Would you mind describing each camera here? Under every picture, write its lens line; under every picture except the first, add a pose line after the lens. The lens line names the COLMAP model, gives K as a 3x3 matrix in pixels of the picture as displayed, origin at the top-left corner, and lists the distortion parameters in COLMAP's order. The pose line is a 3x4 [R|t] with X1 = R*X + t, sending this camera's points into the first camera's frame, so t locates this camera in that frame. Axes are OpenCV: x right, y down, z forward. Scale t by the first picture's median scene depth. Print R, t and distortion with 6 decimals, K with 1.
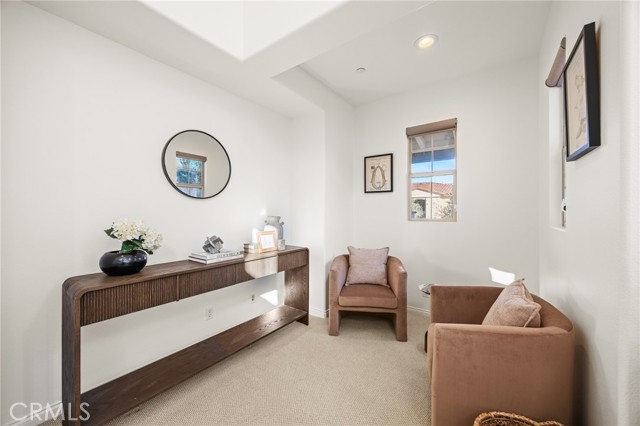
lens RADIAL K [[241.6, 0, 322.5], [0, 241.6, 211.8], [0, 0, 1]] dist [-0.002406, -0.000143]
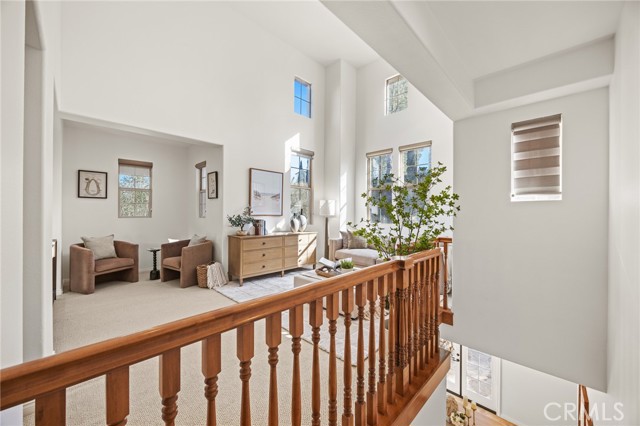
lens RADIAL K [[241.6, 0, 322.5], [0, 241.6, 211.8], [0, 0, 1]] dist [-0.002406, -0.000143]
pose [[0.149517, 0.001580, 0.988758, -1.179427], [-0.003610, 0.999993, -0.001052, -0.006204], [-0.988753, -0.003412, 0.149522, -0.636474]]
